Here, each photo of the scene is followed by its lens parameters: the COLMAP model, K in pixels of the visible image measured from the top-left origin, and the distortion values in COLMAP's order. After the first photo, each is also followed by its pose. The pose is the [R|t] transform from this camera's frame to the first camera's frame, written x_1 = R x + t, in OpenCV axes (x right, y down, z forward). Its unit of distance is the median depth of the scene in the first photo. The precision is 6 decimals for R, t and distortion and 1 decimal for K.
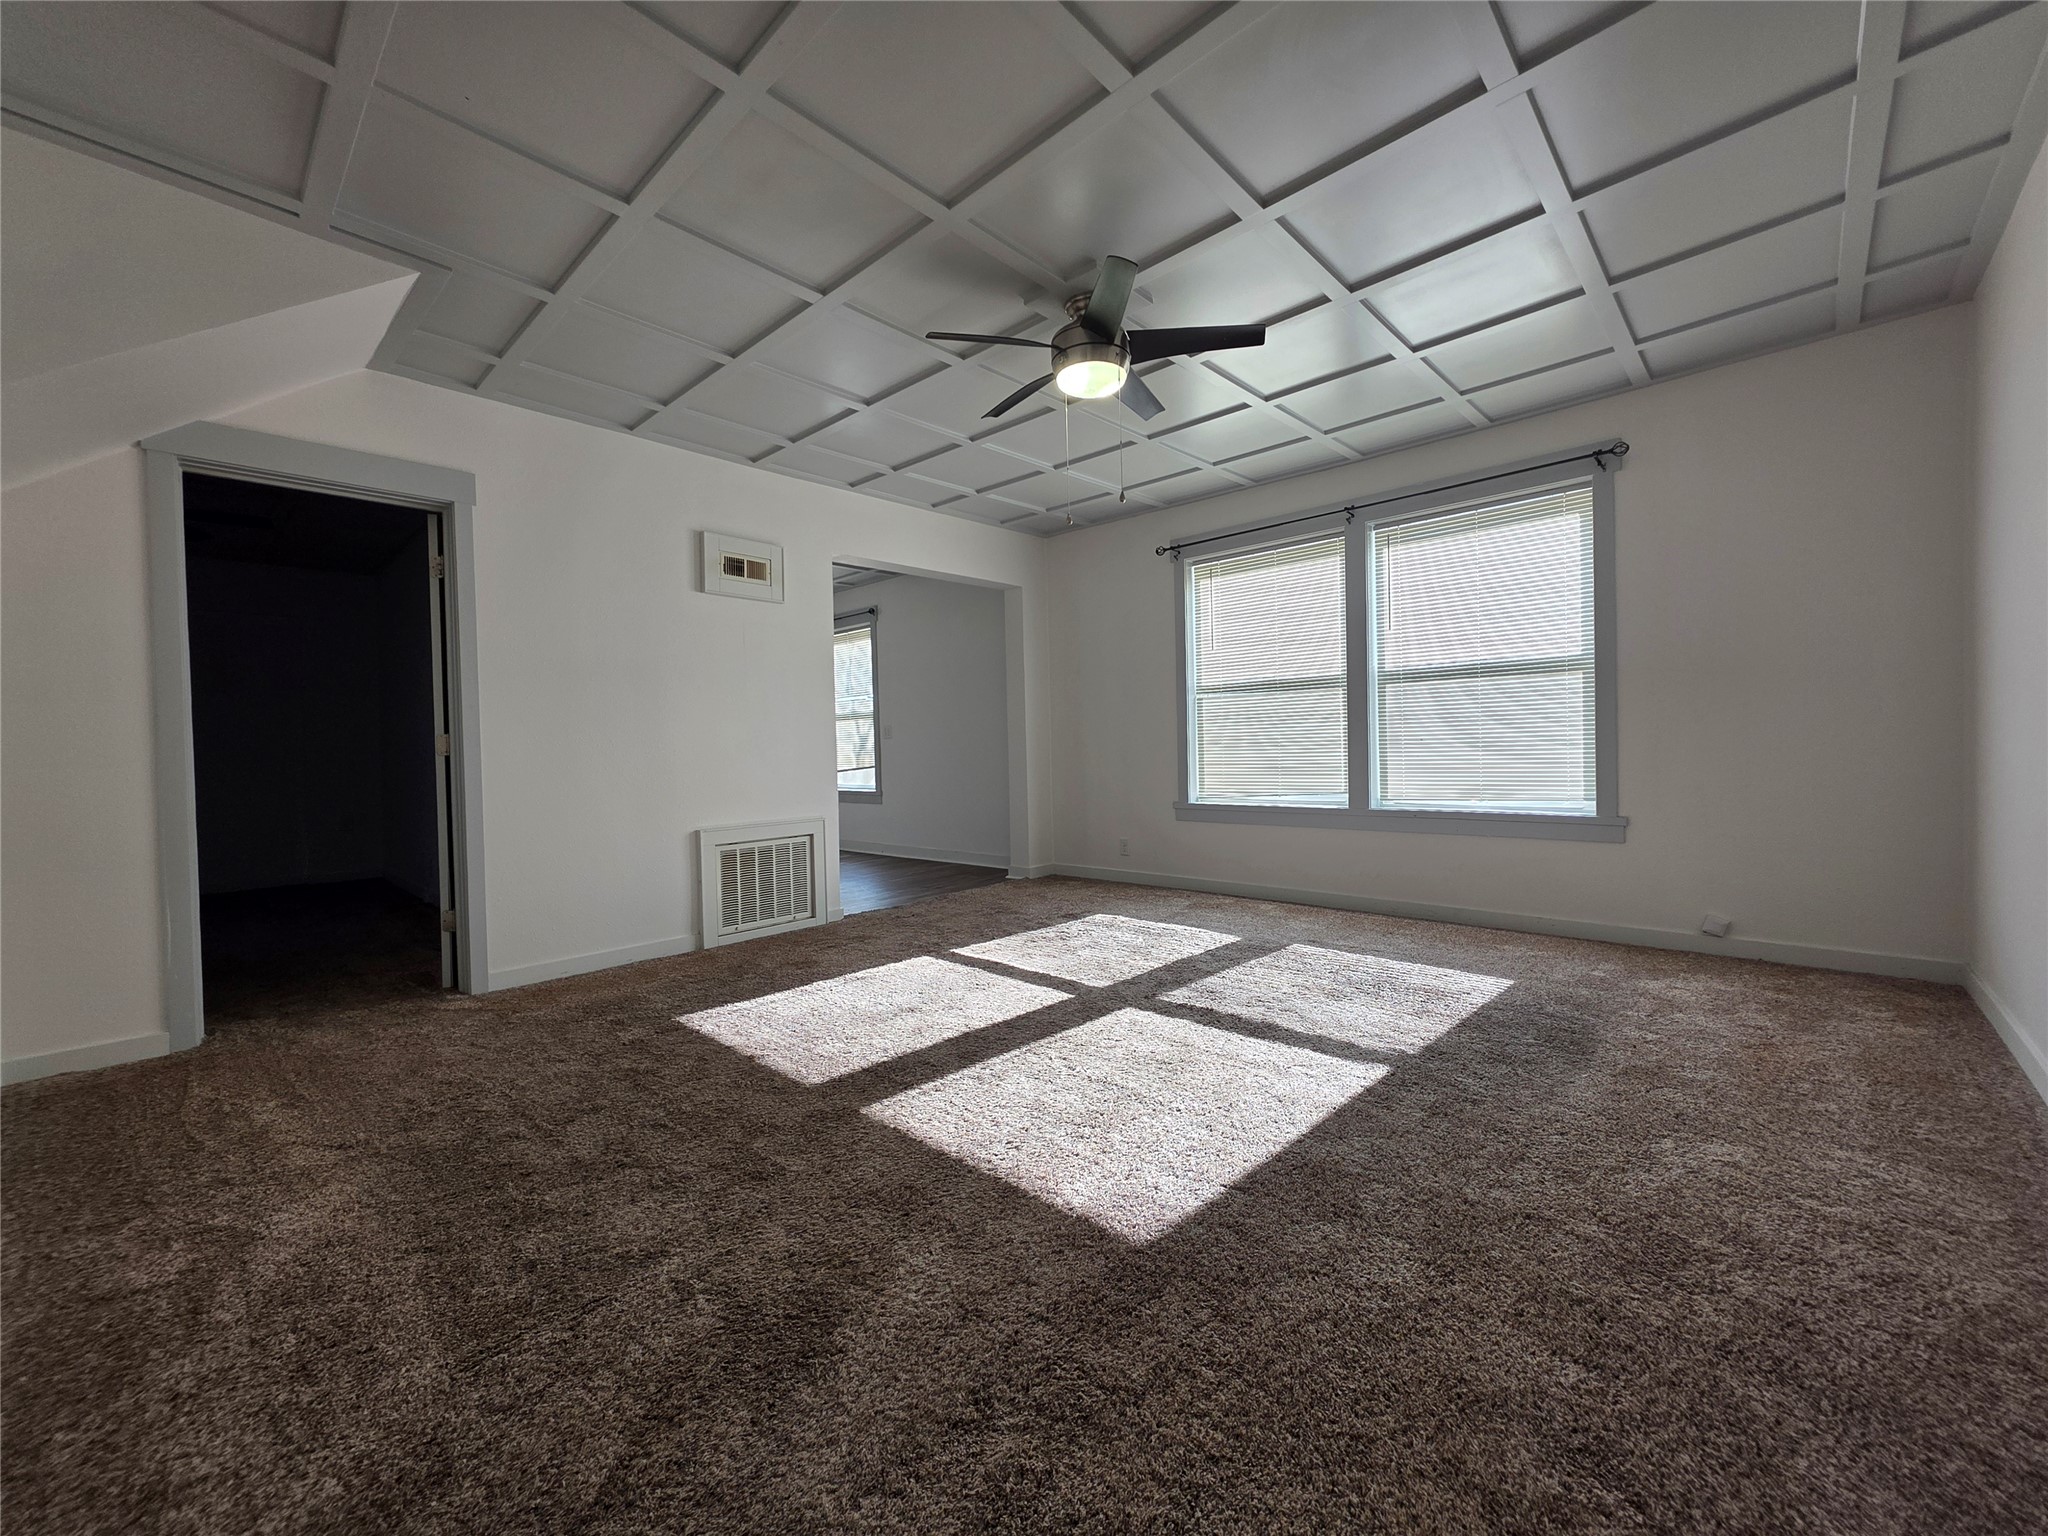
lens RADIAL K [[815.3, 0, 1022.5], [0, 815.3, 763.8], [0, 0, 1]] dist [0.004213, 0.000193]
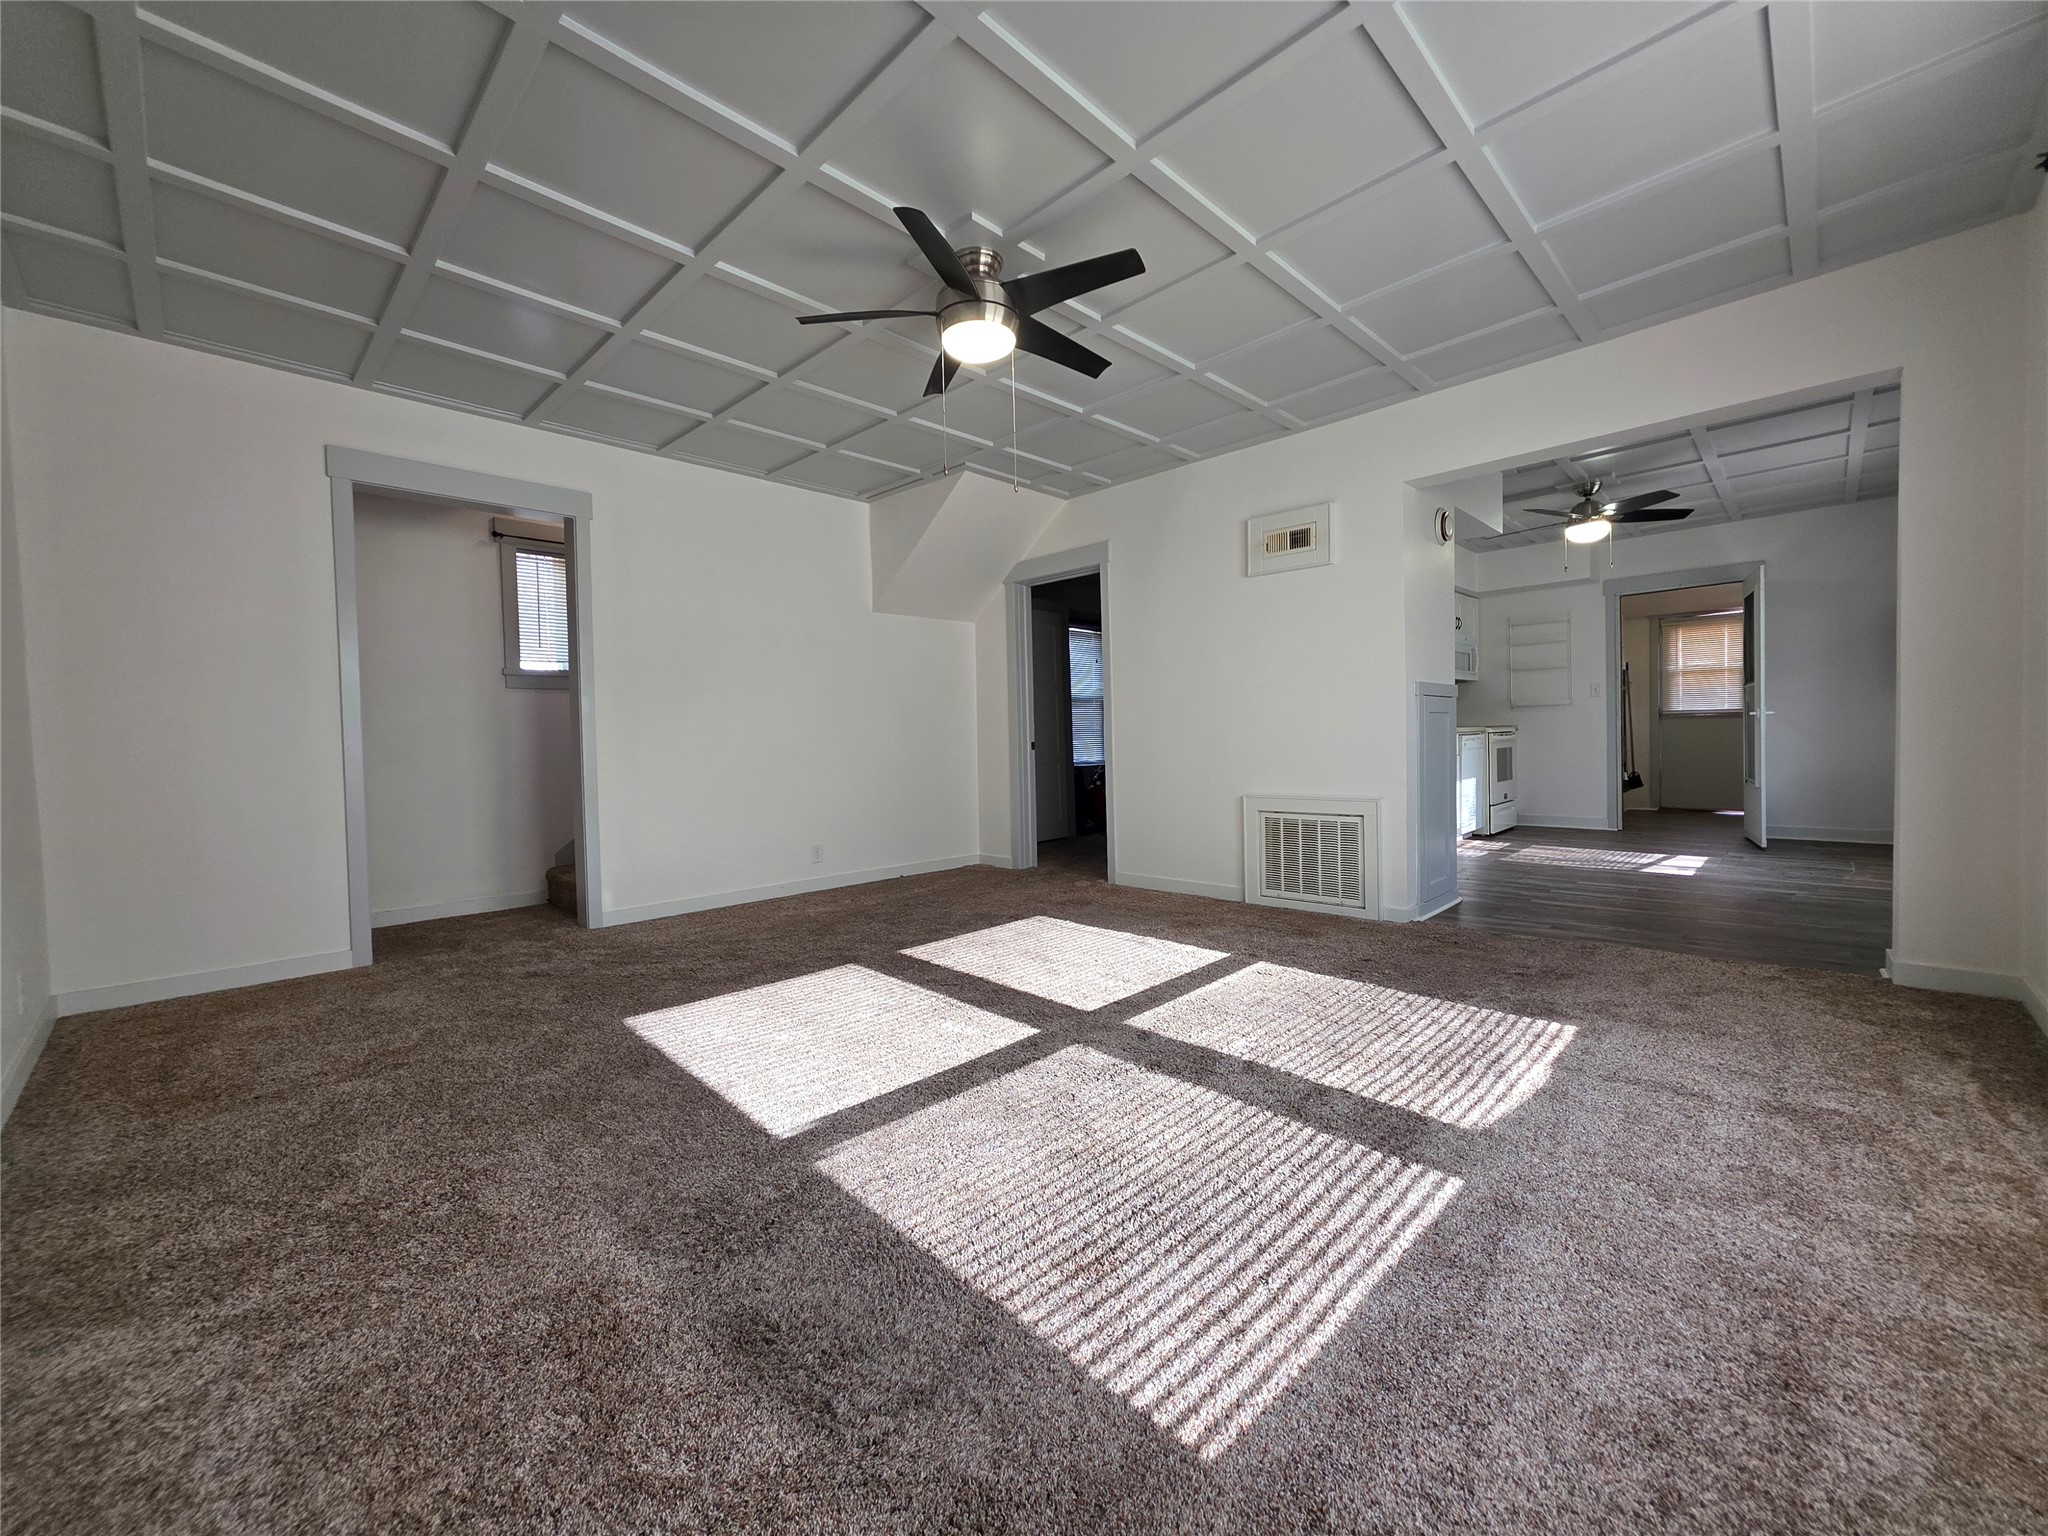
lens RADIAL K [[815.3, 0, 1022.5], [0, 815.3, 763.8], [0, 0, 1]] dist [0.004213, 0.000193]
pose [[-0.019357, 0.056912, -0.998192, 0.764725], [0.004754, 0.998373, 0.056830, -0.027450], [0.999801, -0.003645, -0.019596, 0.776267]]
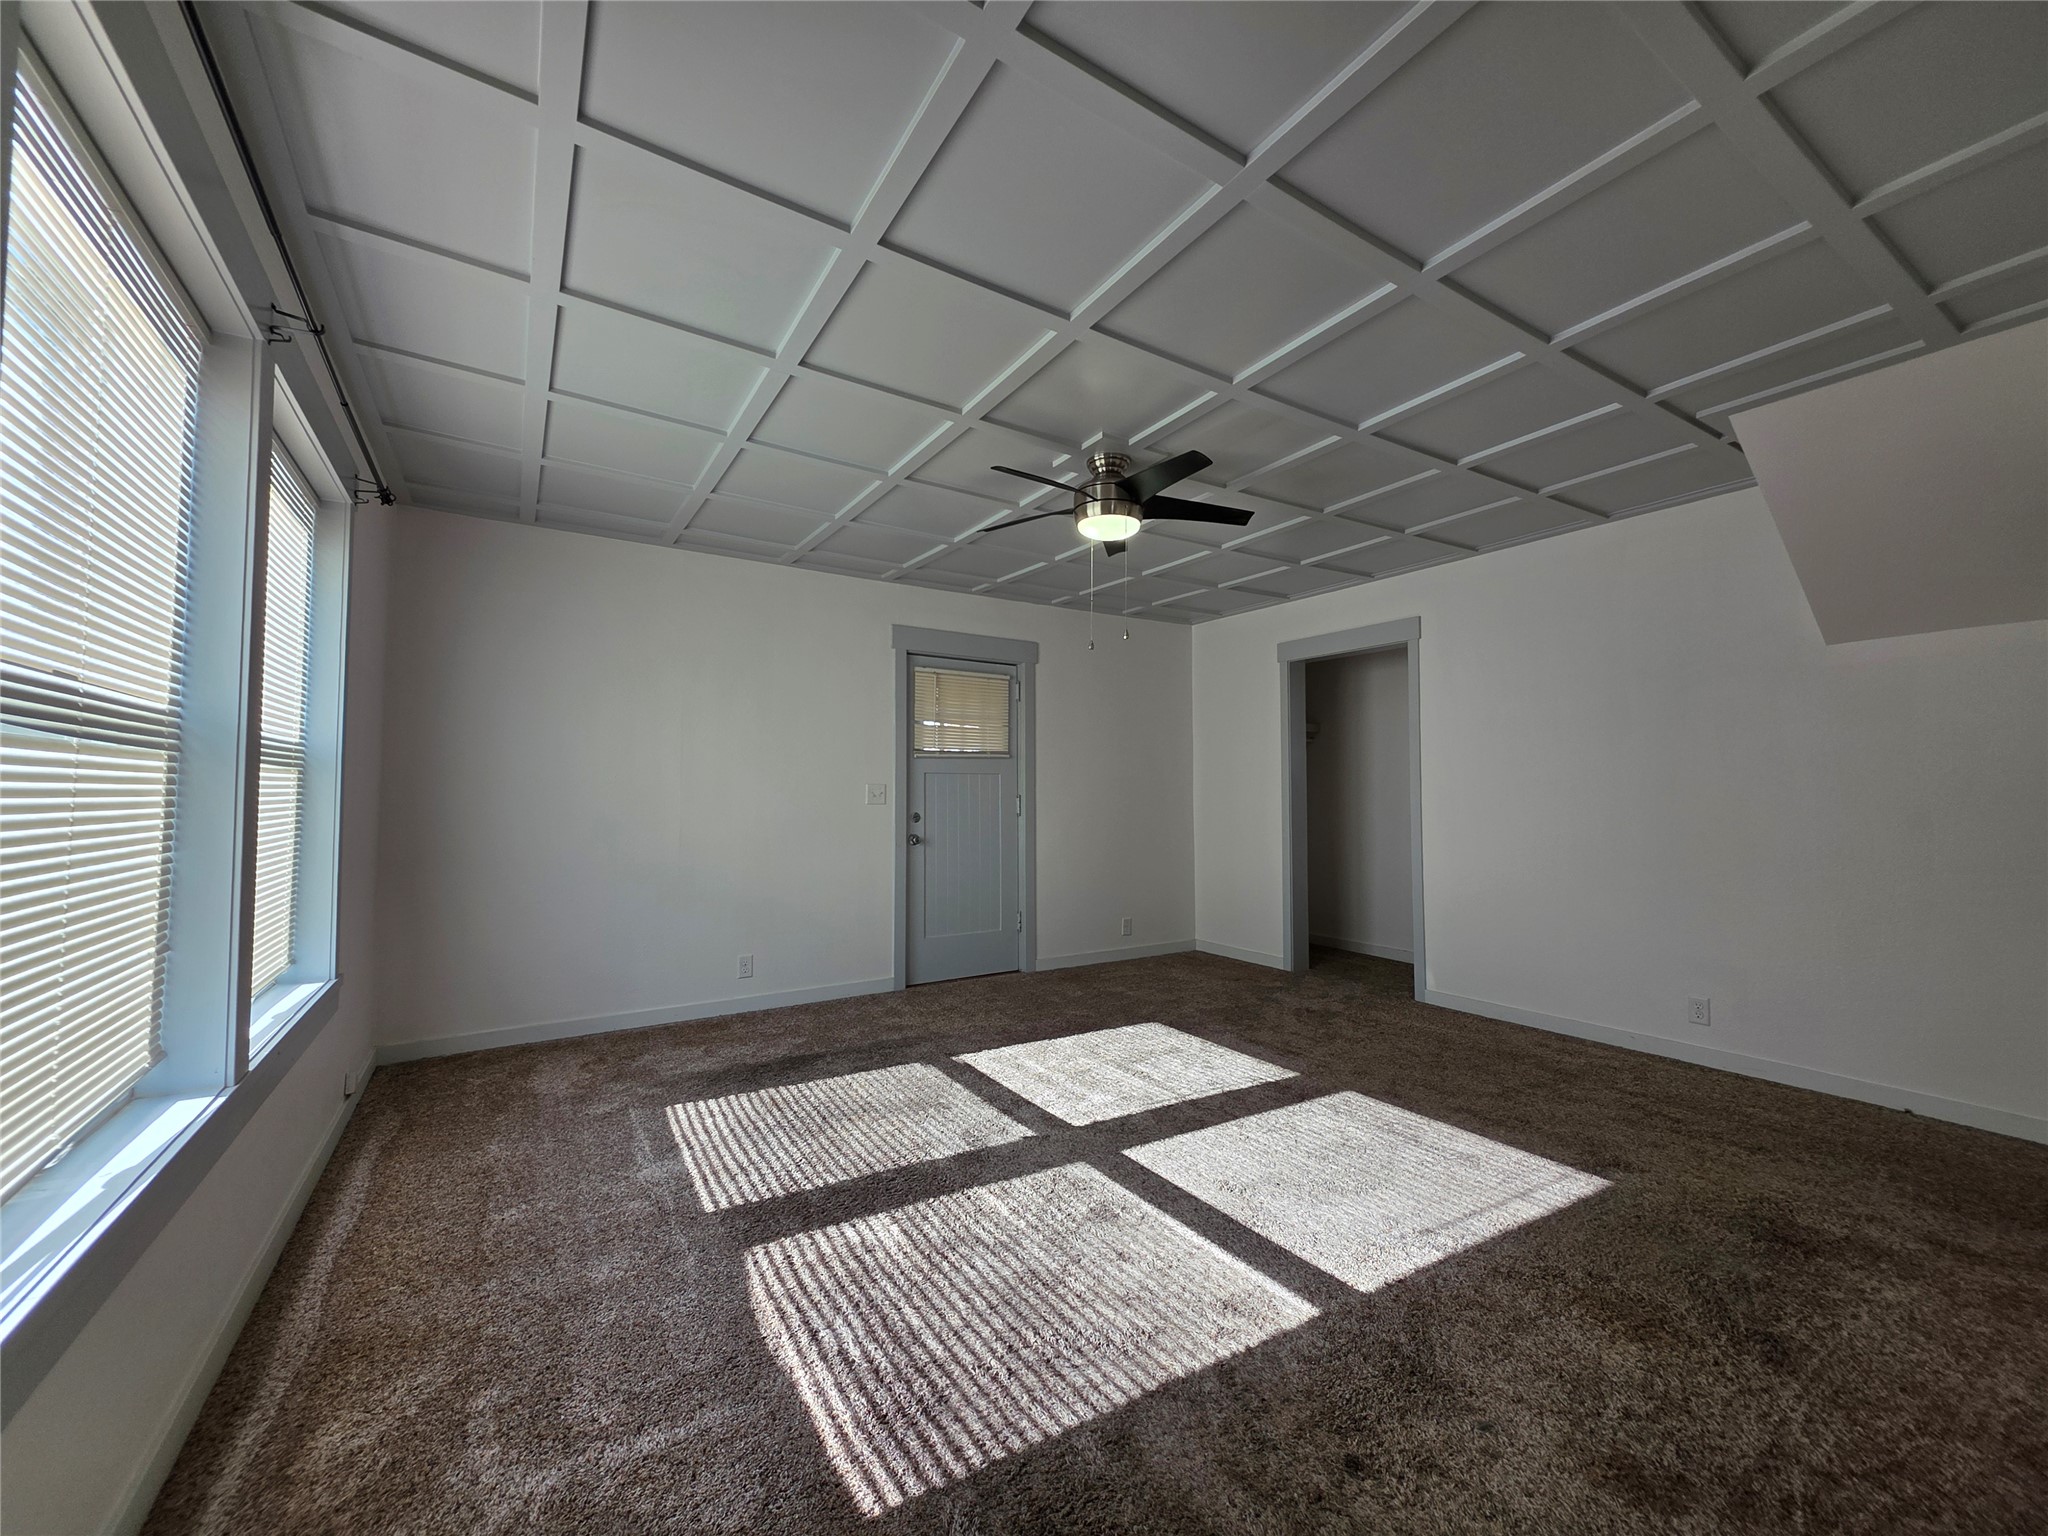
lens RADIAL K [[828.0, 0, 1015.7], [0, 828.0, 758.4], [0, 0, 1]] dist [0.001160, 0.000034]
pose [[-0.965765, 0.031558, 0.257492, -0.053490], [0.023113, 0.999093, -0.035756, -0.082073], [-0.258386, -0.028580, -0.965619, 1.542808]]
